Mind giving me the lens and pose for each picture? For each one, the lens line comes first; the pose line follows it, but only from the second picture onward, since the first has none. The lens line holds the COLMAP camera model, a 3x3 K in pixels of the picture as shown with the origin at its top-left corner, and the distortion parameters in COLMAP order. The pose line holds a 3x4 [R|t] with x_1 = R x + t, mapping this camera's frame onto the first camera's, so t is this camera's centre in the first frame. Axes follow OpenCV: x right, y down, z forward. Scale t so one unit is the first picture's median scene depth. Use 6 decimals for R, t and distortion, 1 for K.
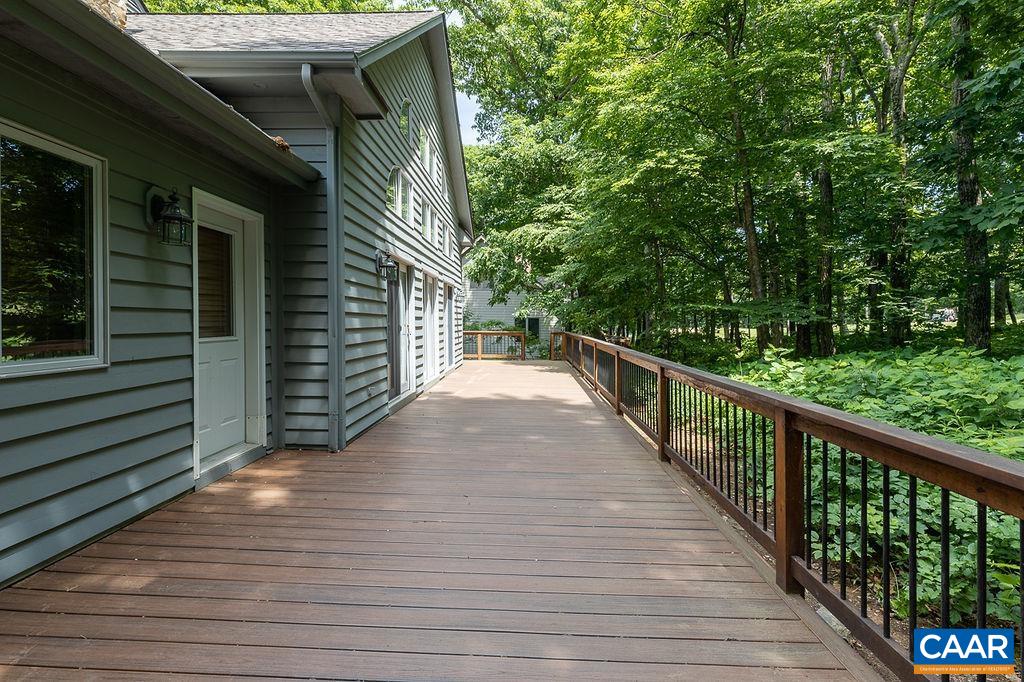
lens RADIAL K [[460.6, 0, 506.3], [0, 460.6, 322.4], [0, 0, 1]] dist [-0.000523, -0.000082]
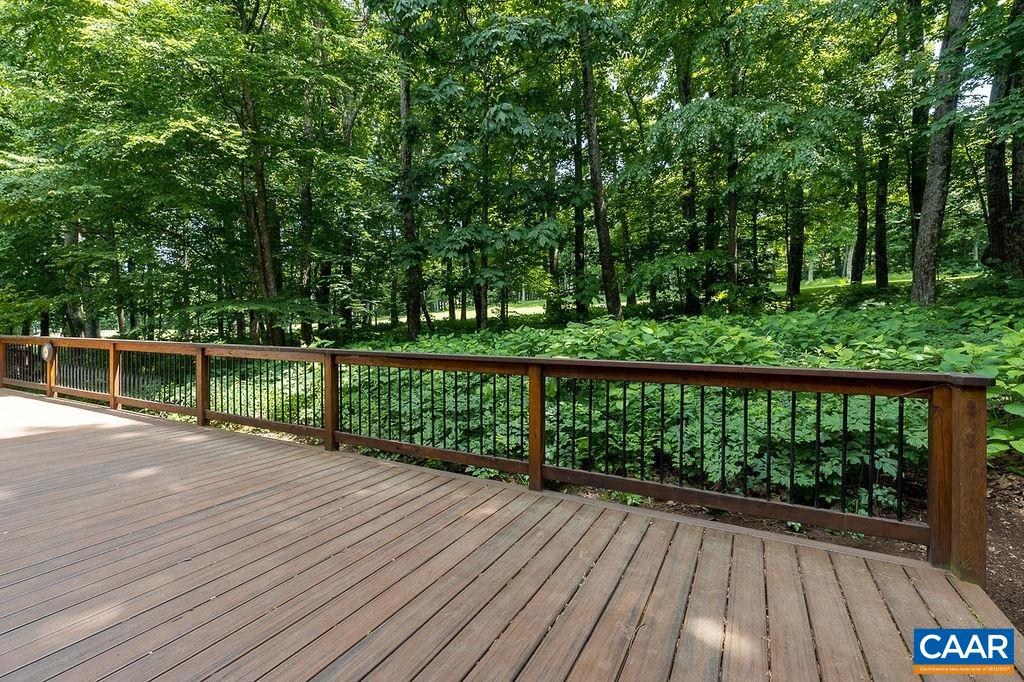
lens RADIAL K [[460.6, 0, 506.3], [0, 460.6, 322.4], [0, 0, 1]] dist [-0.000523, -0.000082]
pose [[0.446132, -0.005243, 0.894952, -0.494485], [0.005951, 0.999978, 0.002891, 0.037788], [-0.894947, 0.004036, 0.446154, 0.307403]]
